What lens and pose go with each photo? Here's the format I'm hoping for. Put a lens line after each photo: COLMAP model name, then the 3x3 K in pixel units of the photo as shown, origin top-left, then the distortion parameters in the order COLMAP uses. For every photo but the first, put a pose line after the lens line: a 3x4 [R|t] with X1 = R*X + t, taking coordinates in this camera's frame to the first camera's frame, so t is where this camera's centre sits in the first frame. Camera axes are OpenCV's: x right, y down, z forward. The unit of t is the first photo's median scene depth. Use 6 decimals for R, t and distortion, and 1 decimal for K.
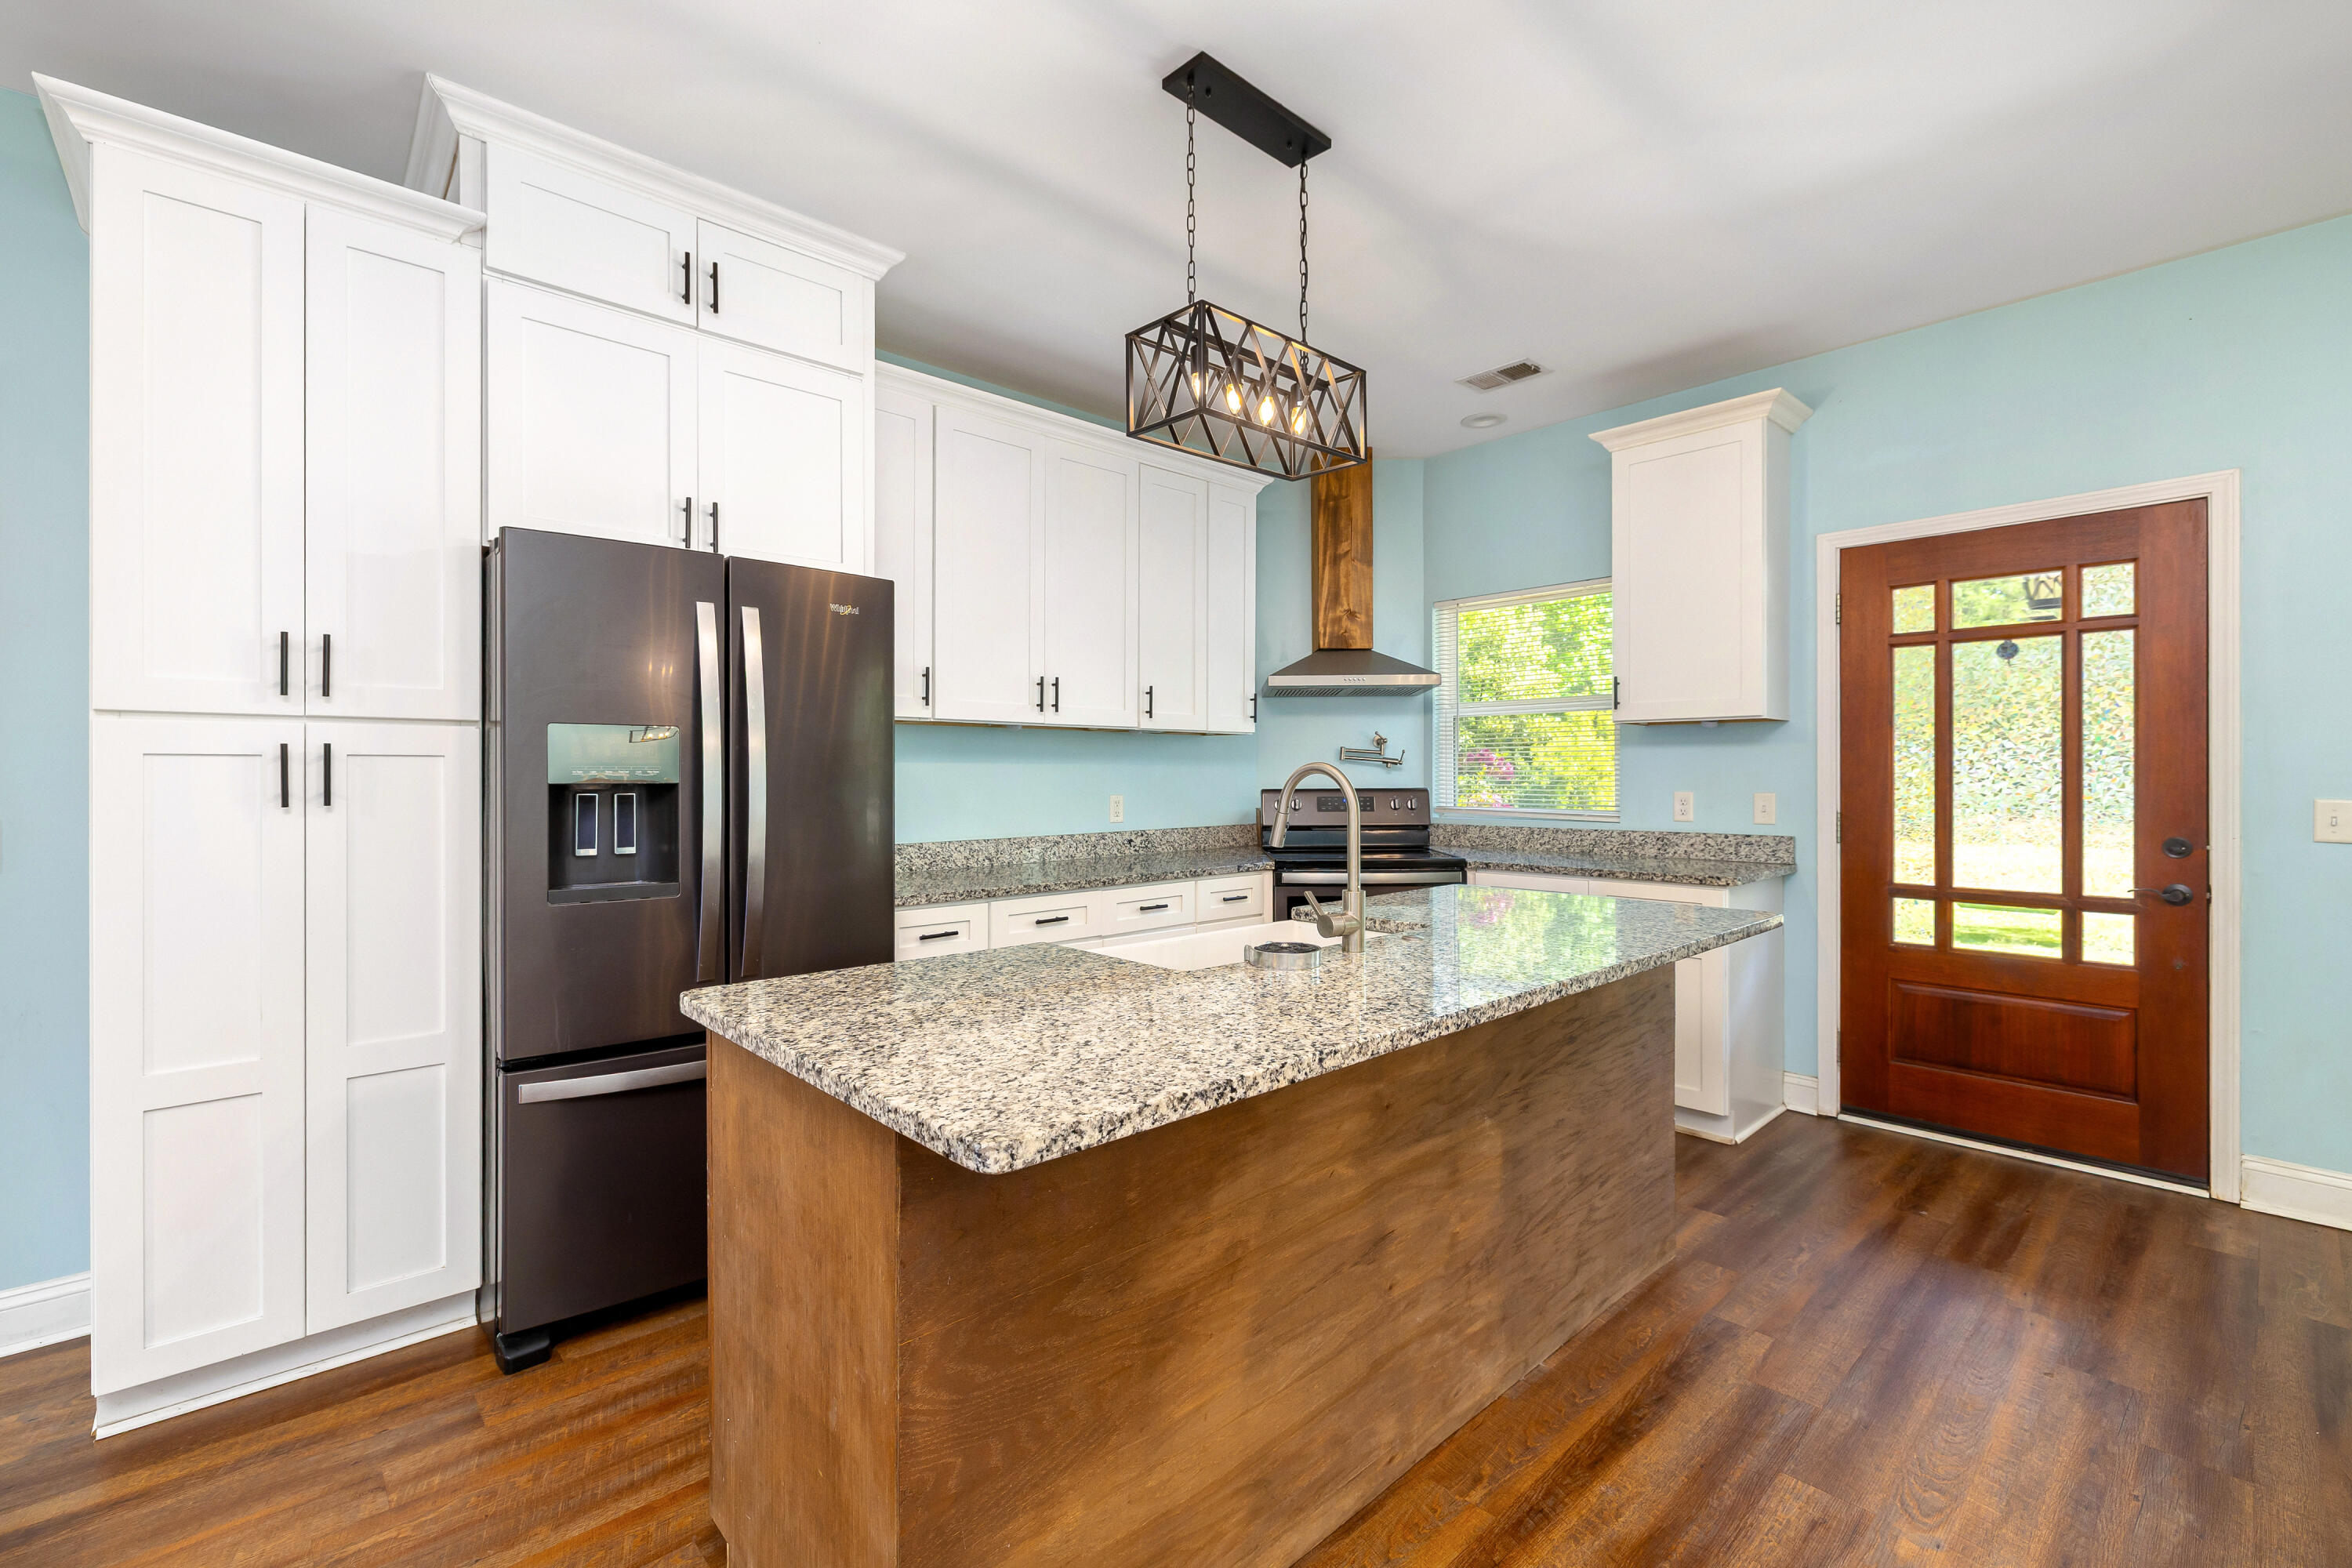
lens RADIAL K [[995.1, 0, 1182.7], [0, 995.1, 772.2], [0, 0, 1]] dist [0.001205, 0.001138]
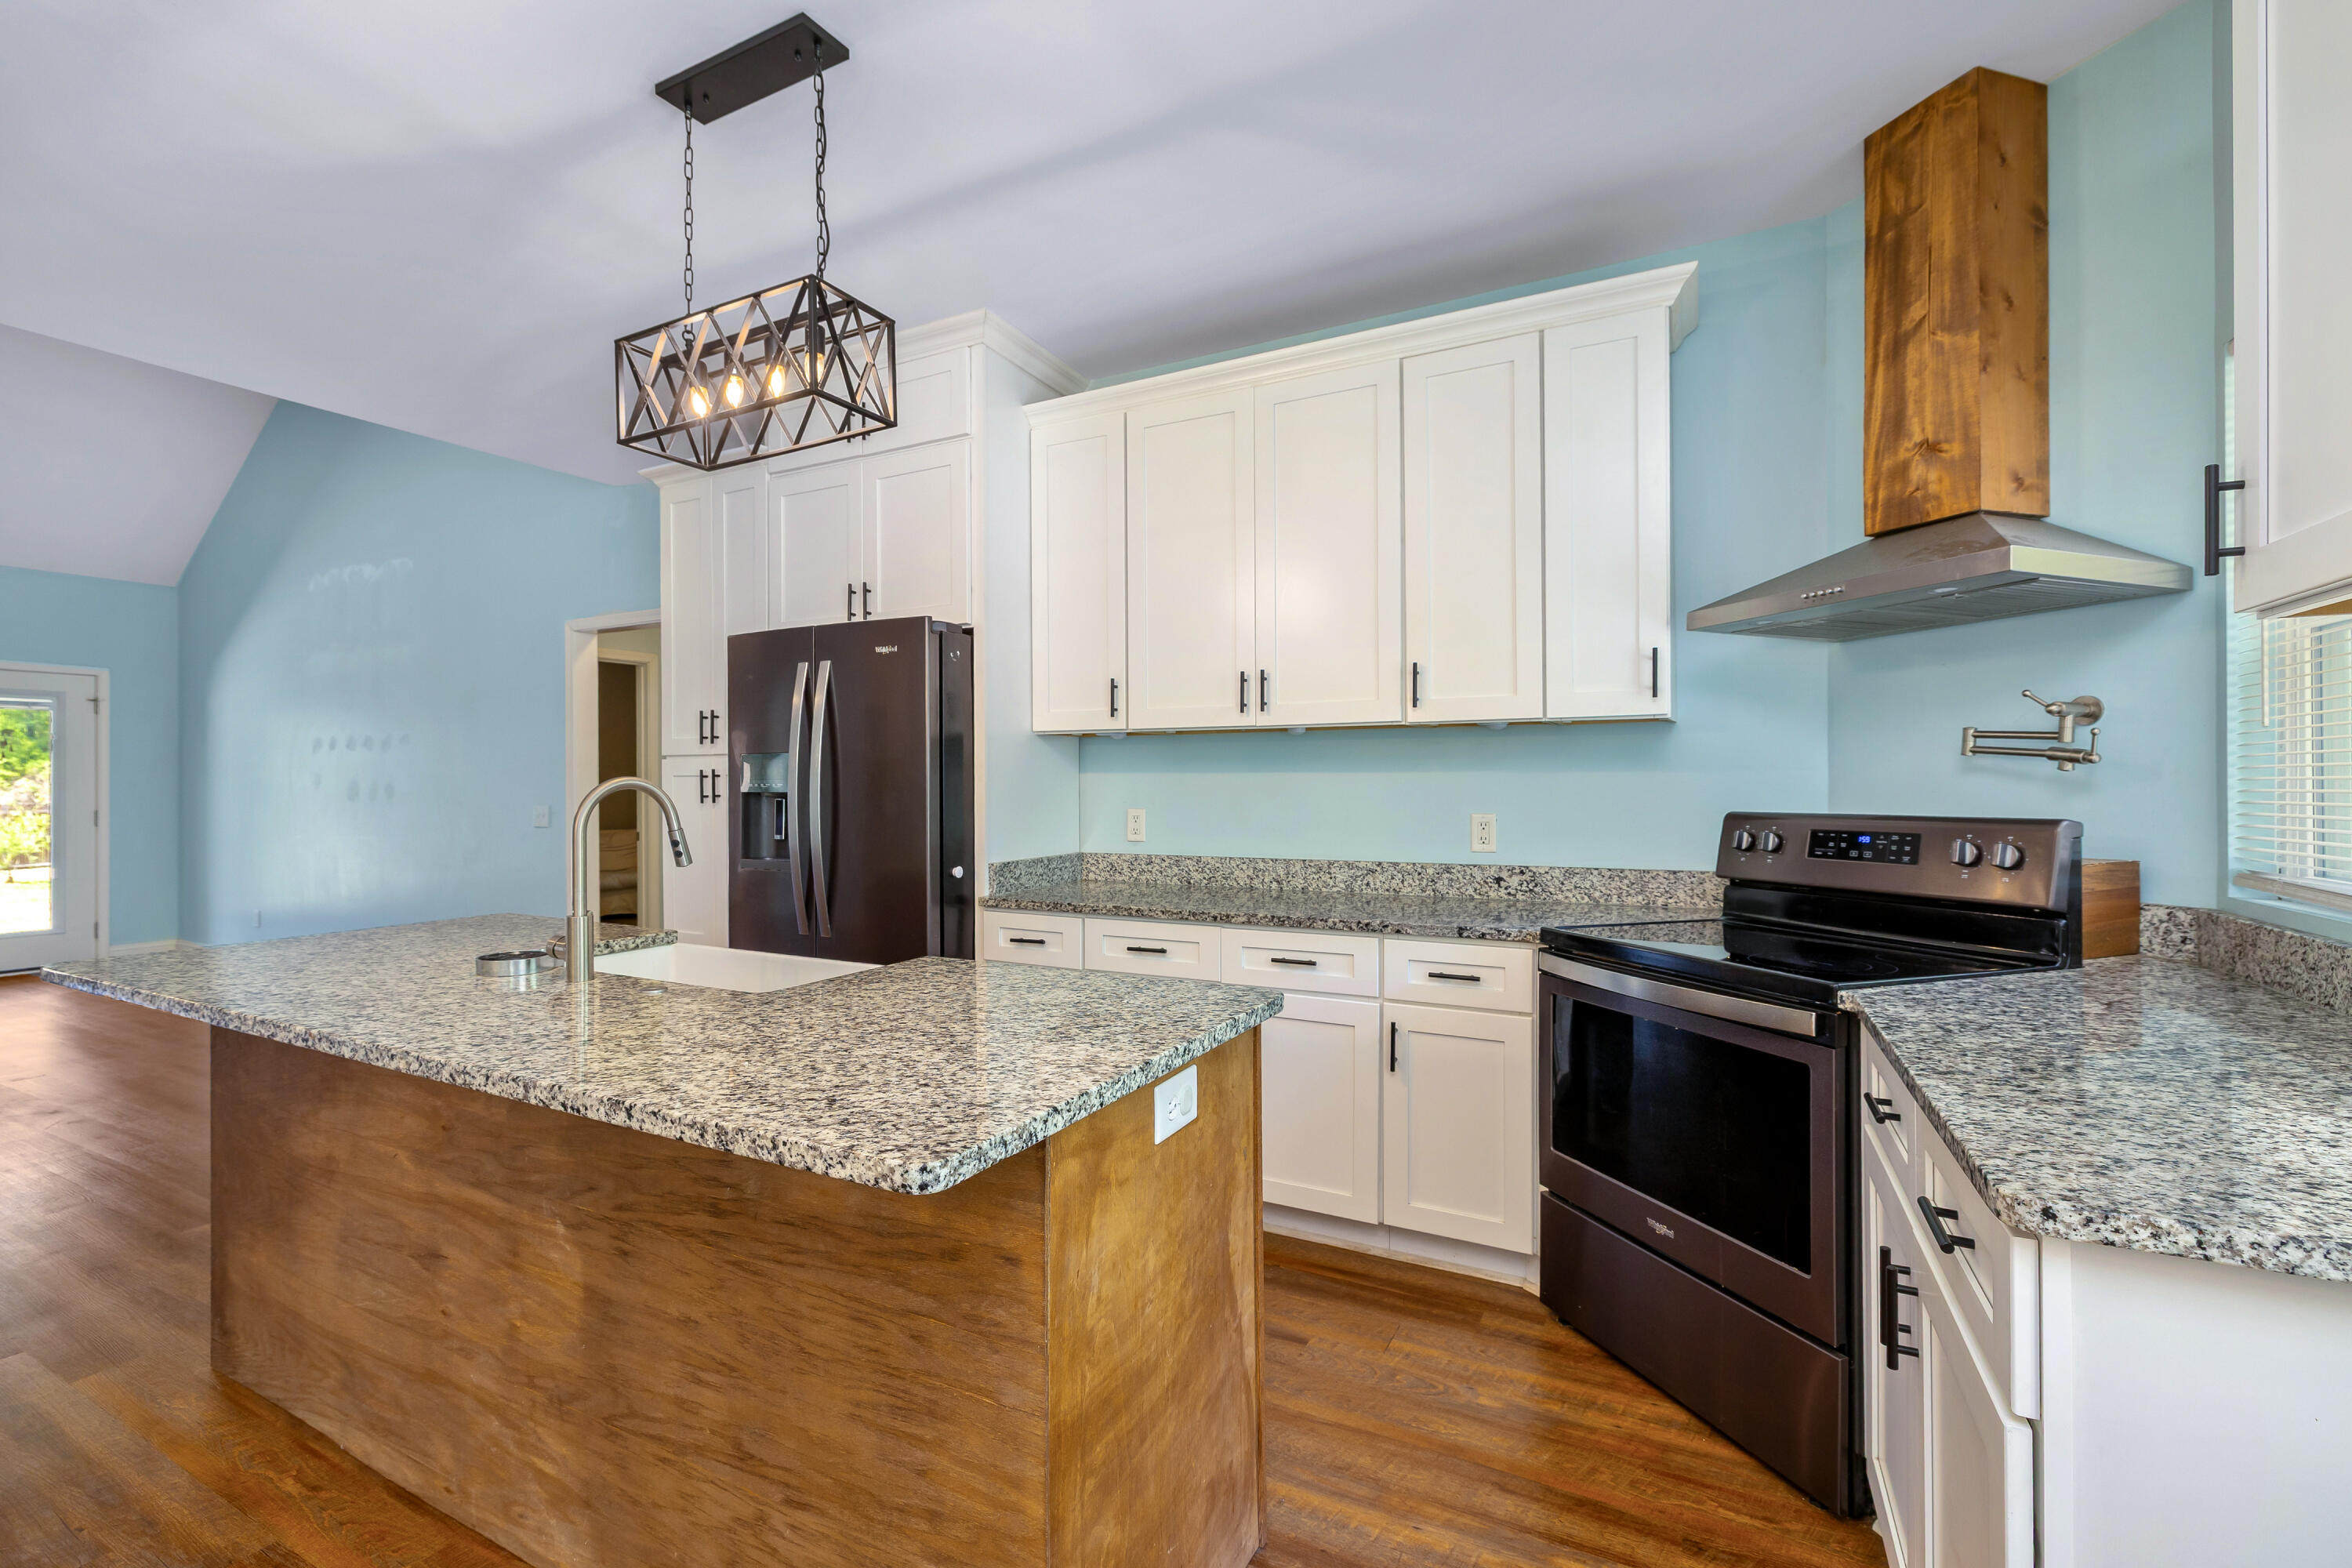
lens RADIAL K [[1013.6, 0, 1127.2], [0, 1013.6, 782.8], [0, 0, 1]] dist [0.002197, 0.000752]
pose [[0.324682, 0.000237, -0.945823, 0.665453], [0.003826, 0.999991, 0.001564, -0.002167], [0.945816, -0.004127, 0.324678, 0.635943]]
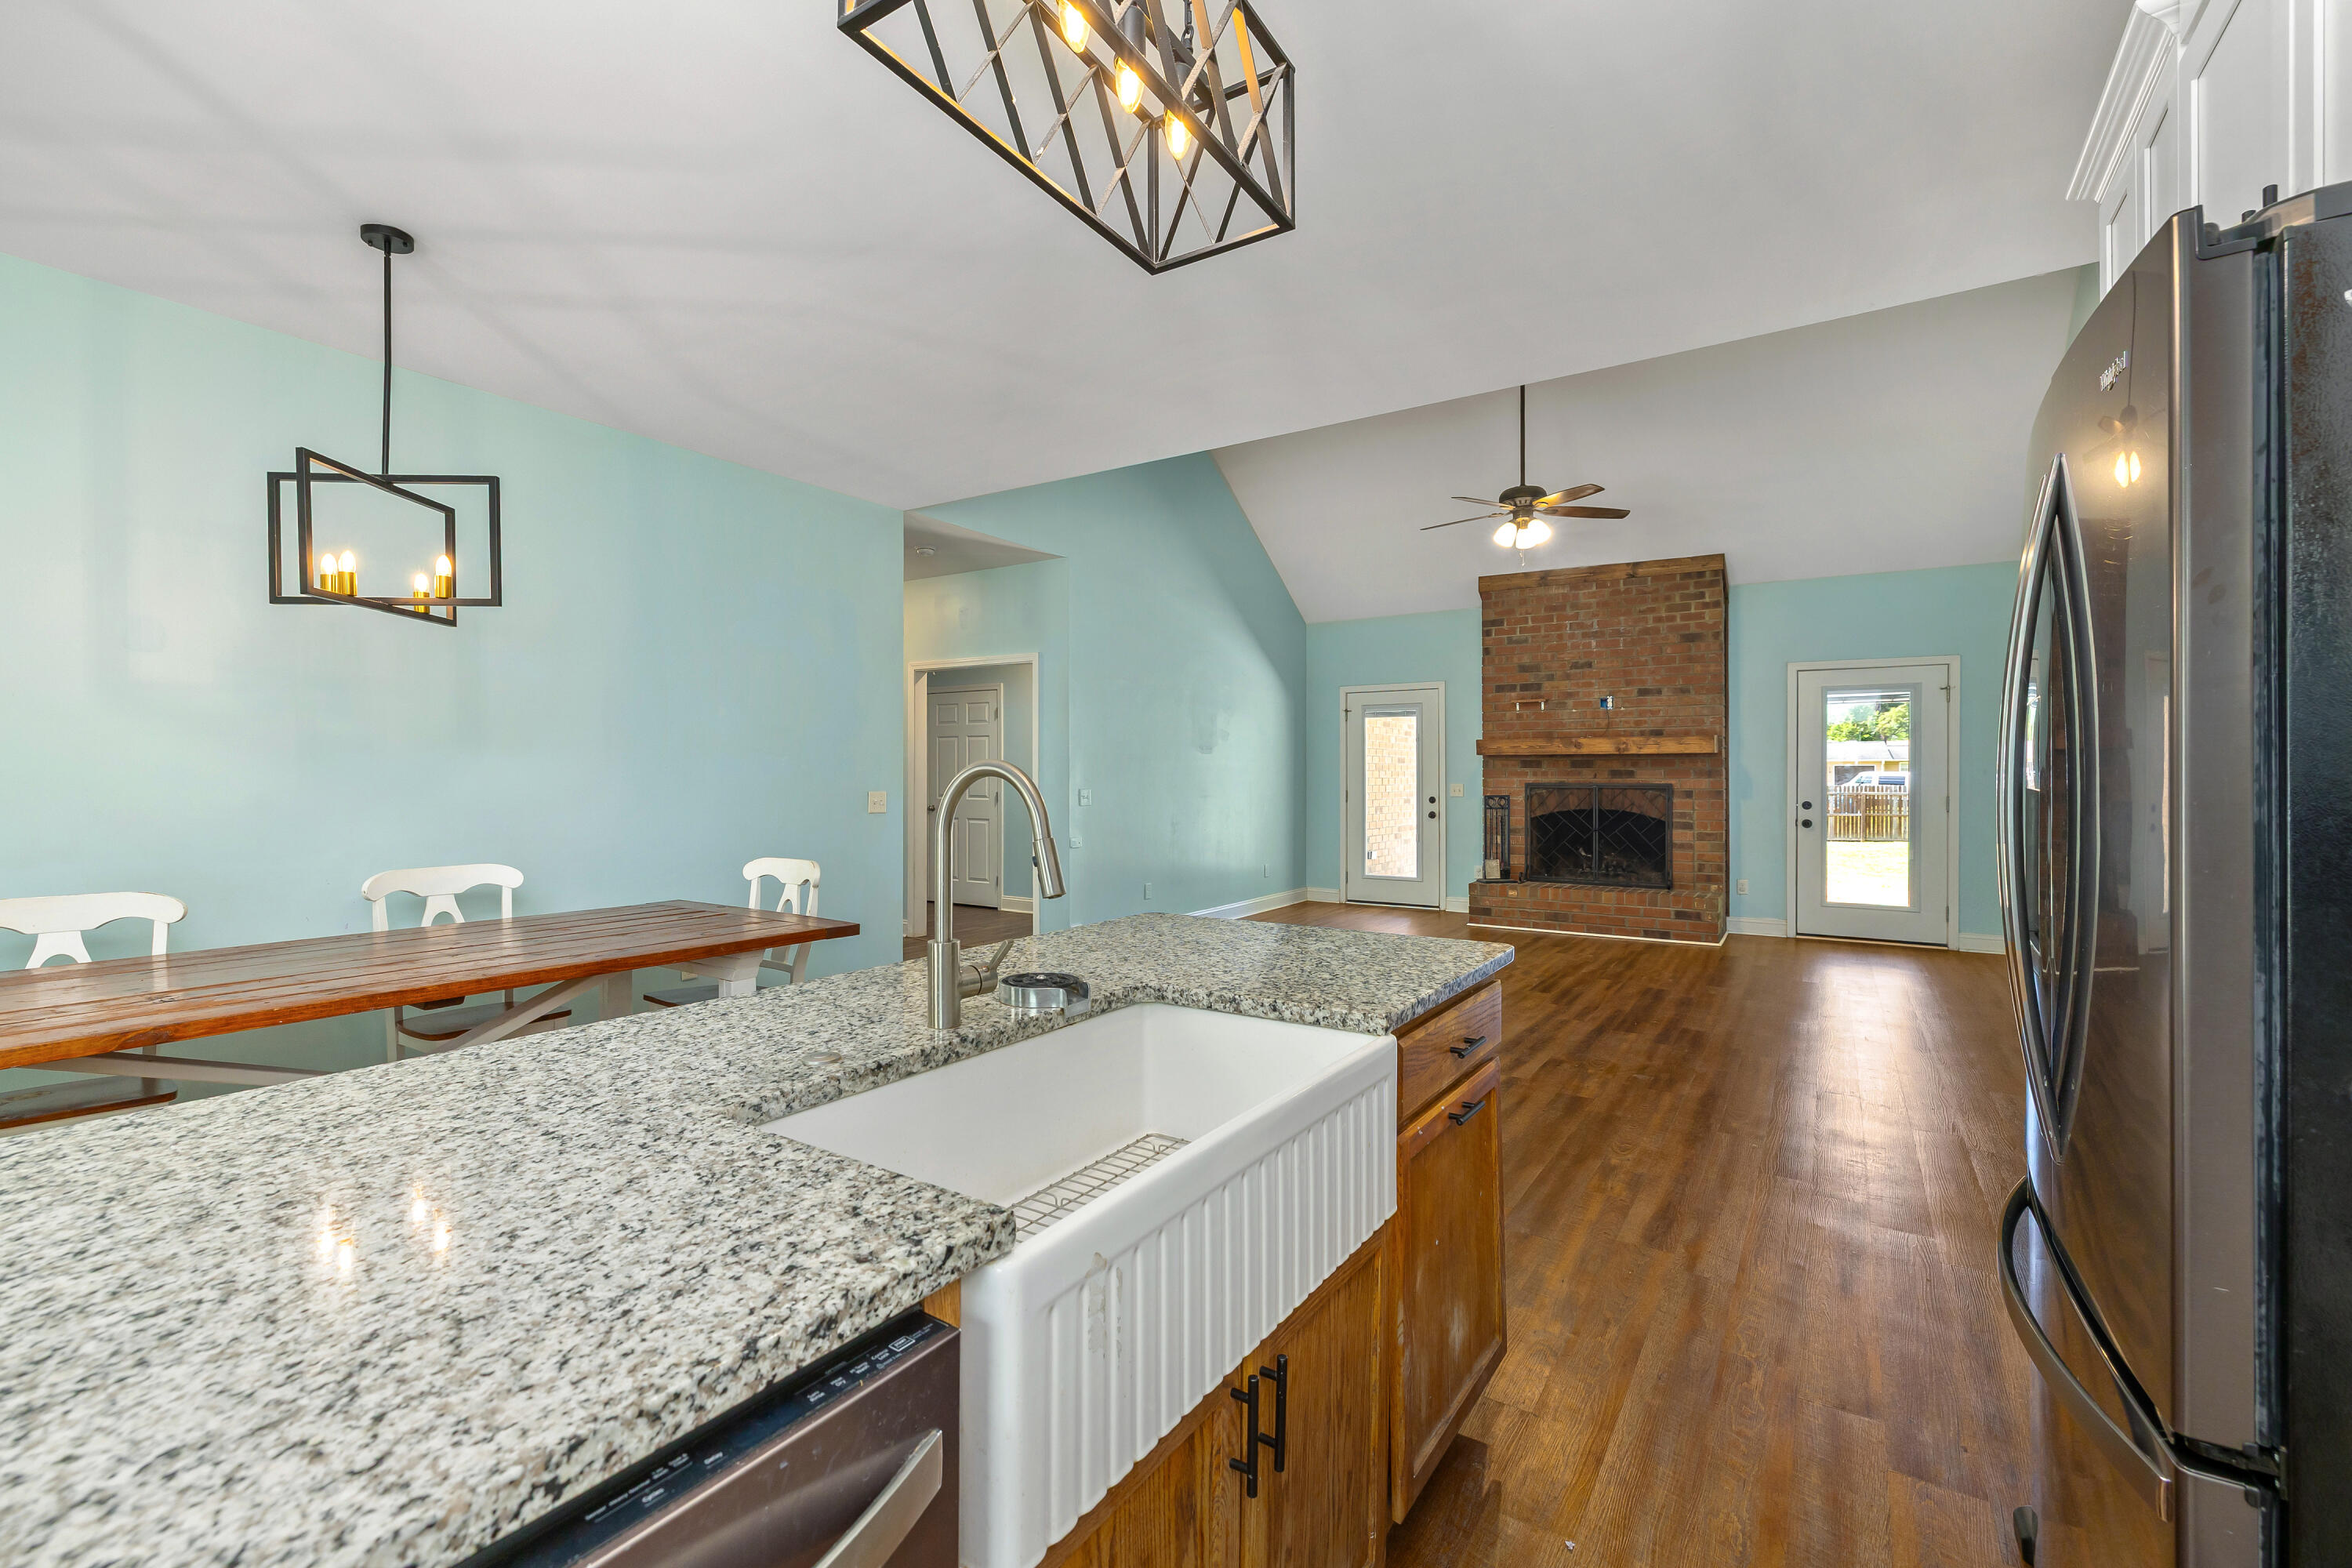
lens RADIAL K [[1013.6, 0, 1173.9], [0, 1013.6, 767.7], [0, 0, 1]] dist [0.002197, 0.000752]
pose [[-0.967558, -0.000292, -0.252650, 0.102361], [0.001237, 0.999982, -0.005893, 0.000001], [0.252647, -0.006014, -0.967540, 0.948475]]
